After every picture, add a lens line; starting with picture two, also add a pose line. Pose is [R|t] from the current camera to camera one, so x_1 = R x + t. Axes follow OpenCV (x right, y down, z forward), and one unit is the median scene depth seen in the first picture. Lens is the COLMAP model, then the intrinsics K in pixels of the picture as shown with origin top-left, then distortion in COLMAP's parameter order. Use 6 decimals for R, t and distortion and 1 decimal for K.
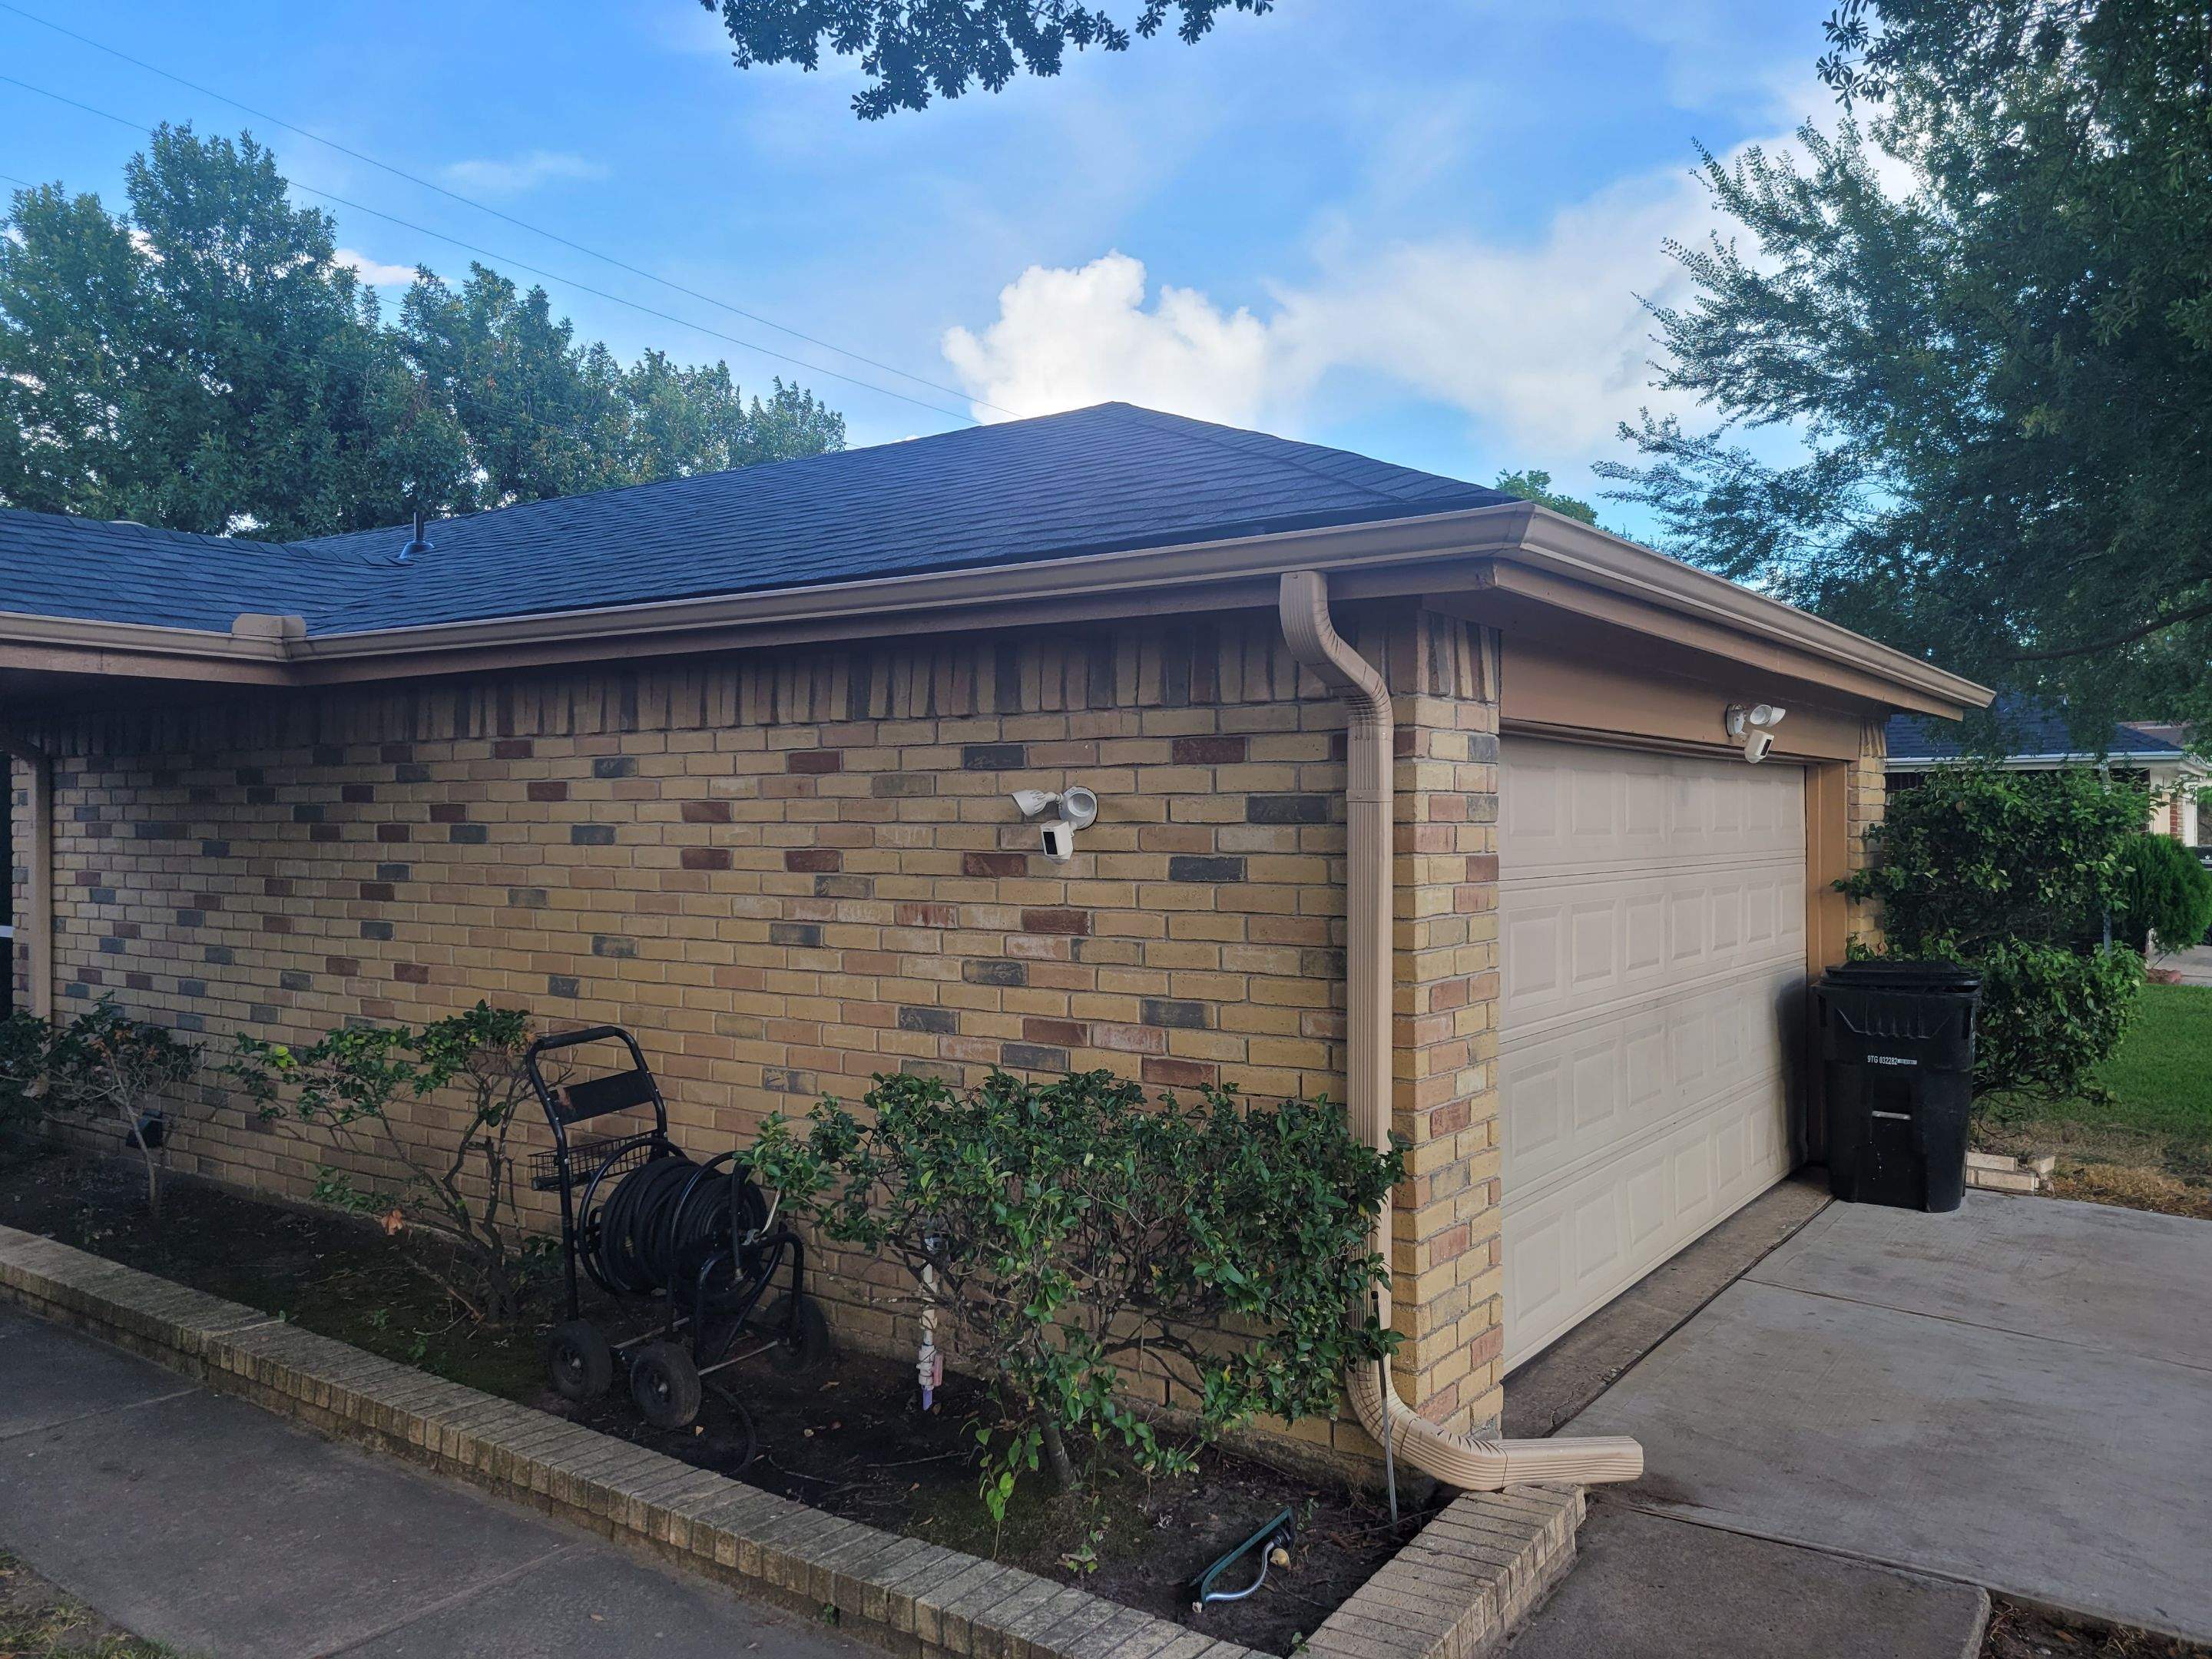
lens RADIAL K [[1694.1, 0, 1106.0], [0, 1694.1, 829.5], [0, 0, 1]] dist [0.008730, -0.005090]
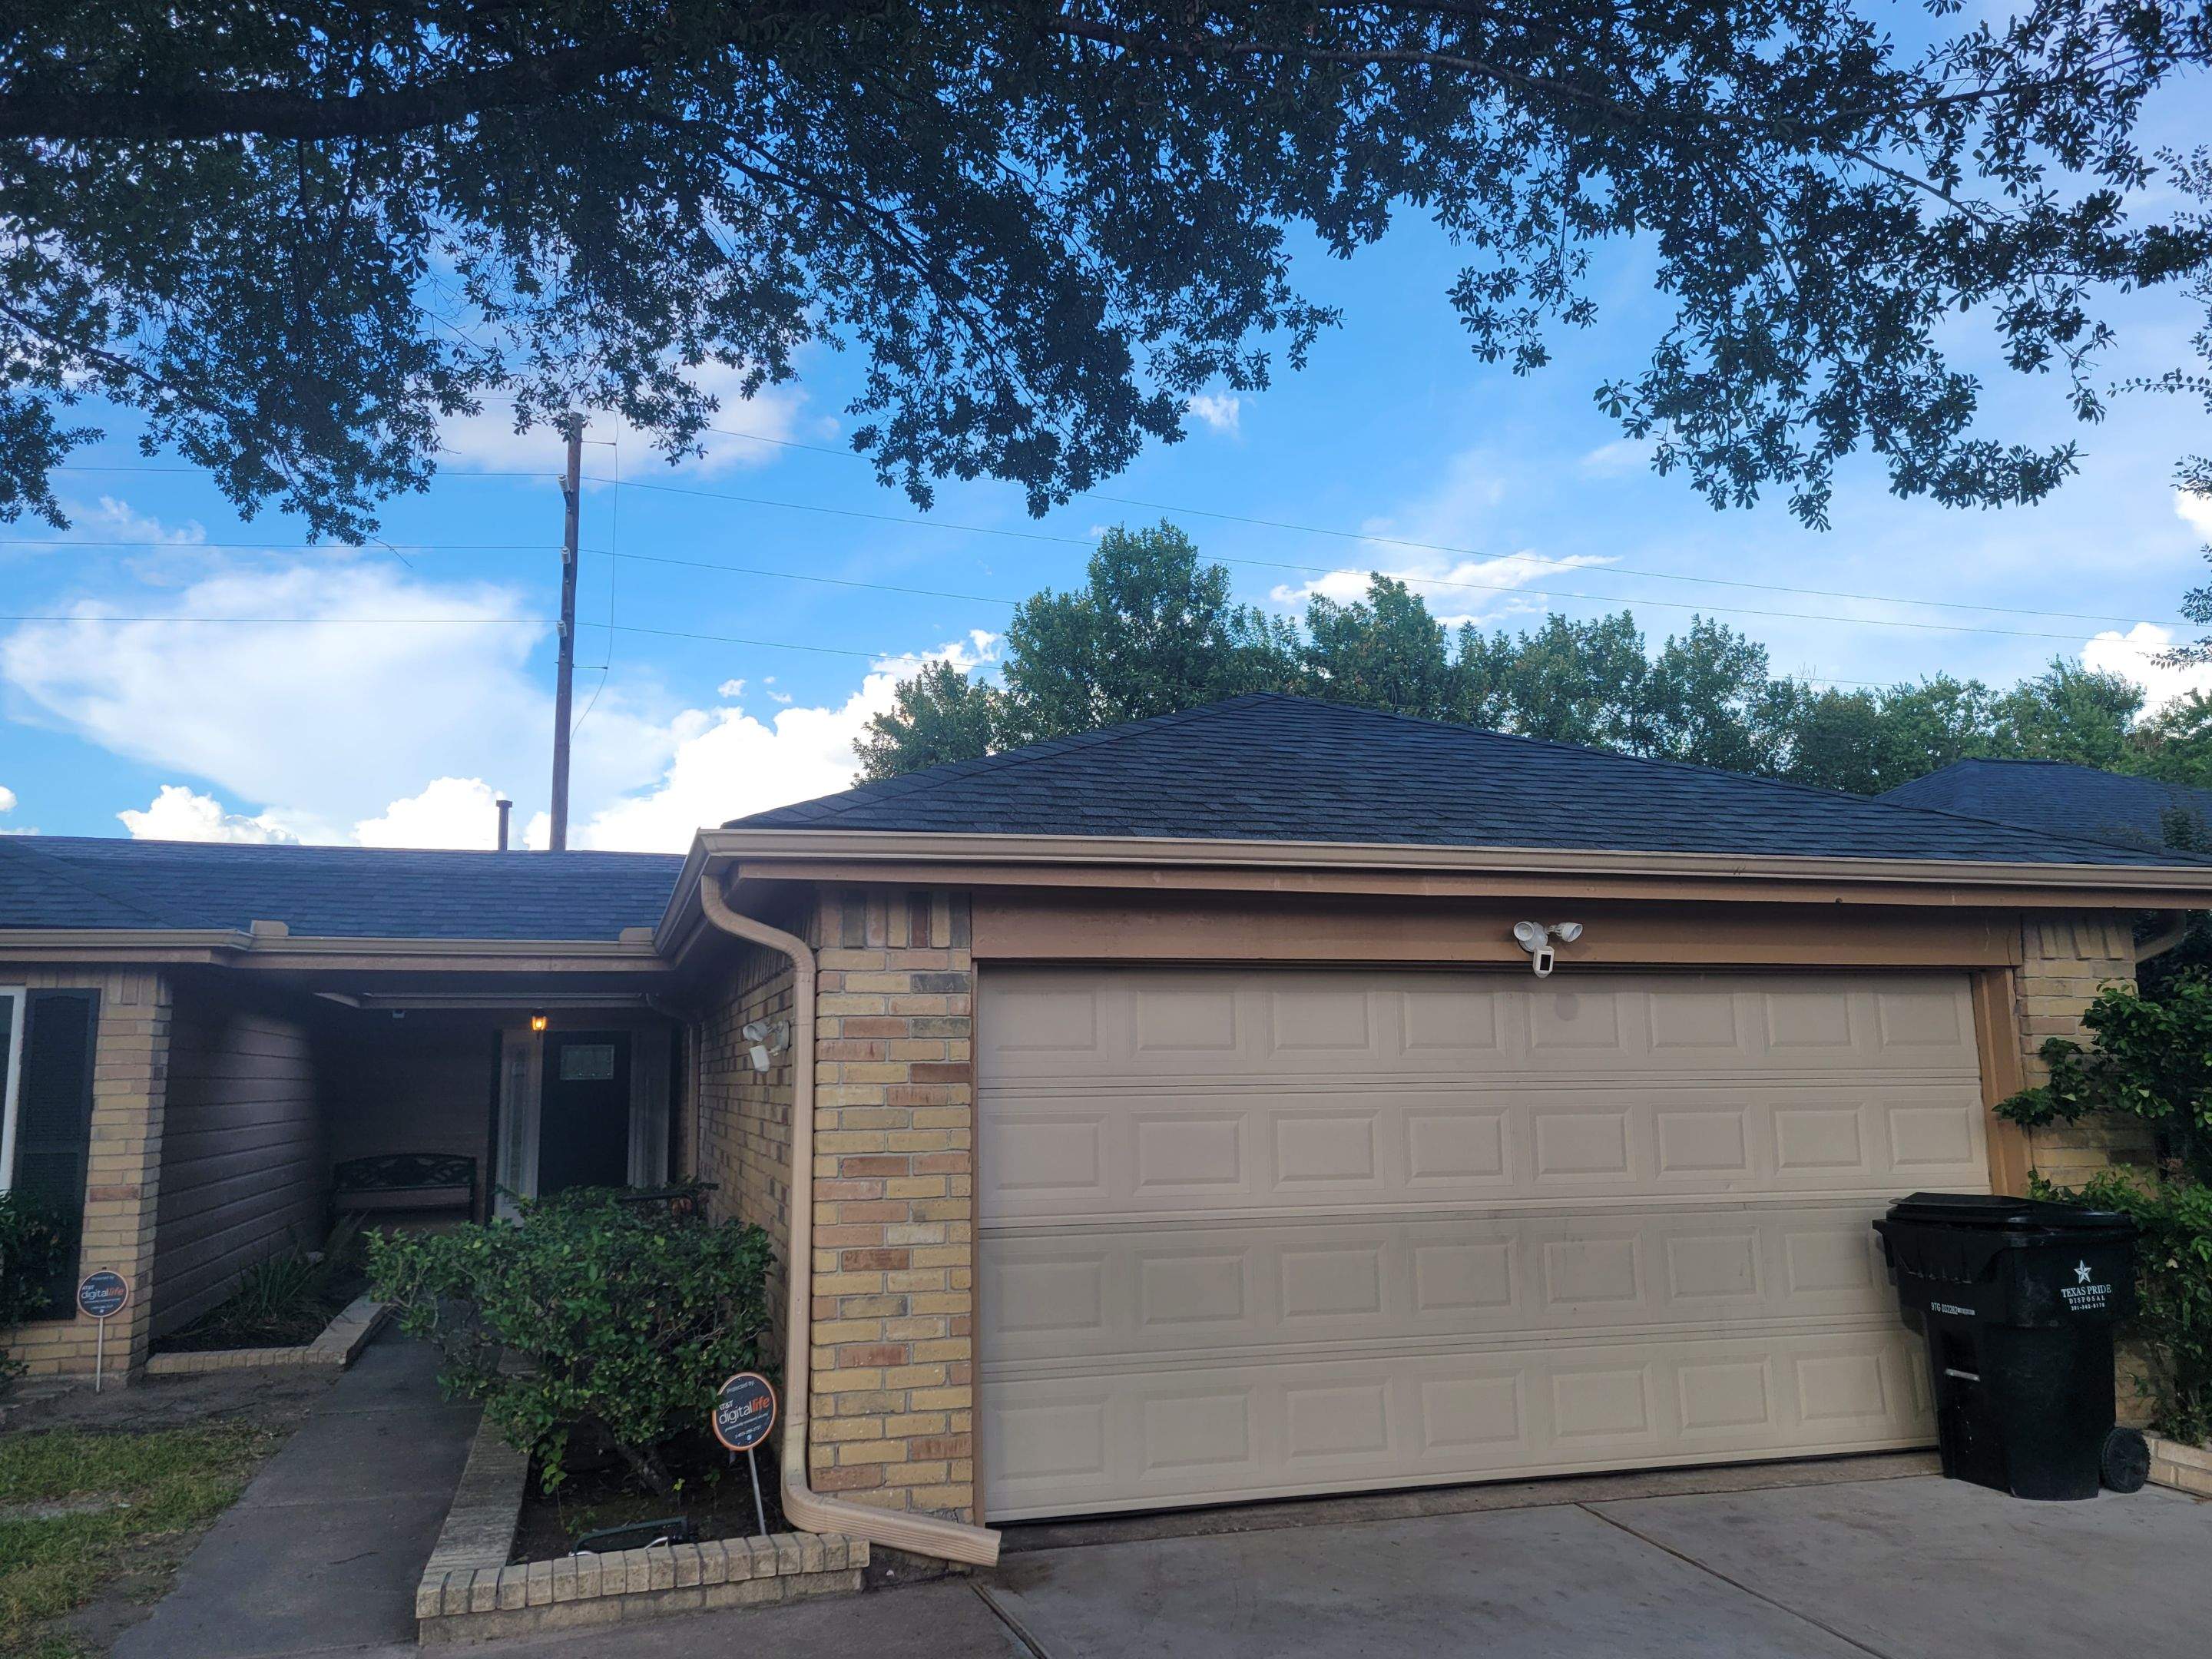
lens RADIAL K [[1690.3, 0, 1106.0], [0, 1690.3, 829.5], [0, 0, 1]] dist [0.041577, -0.004152]
pose [[0.777786, -0.094246, -0.621423, 0.625284], [0.006710, 0.989883, -0.141728, 0.012483], [0.628494, 0.106064, 0.770549, 0.020458]]
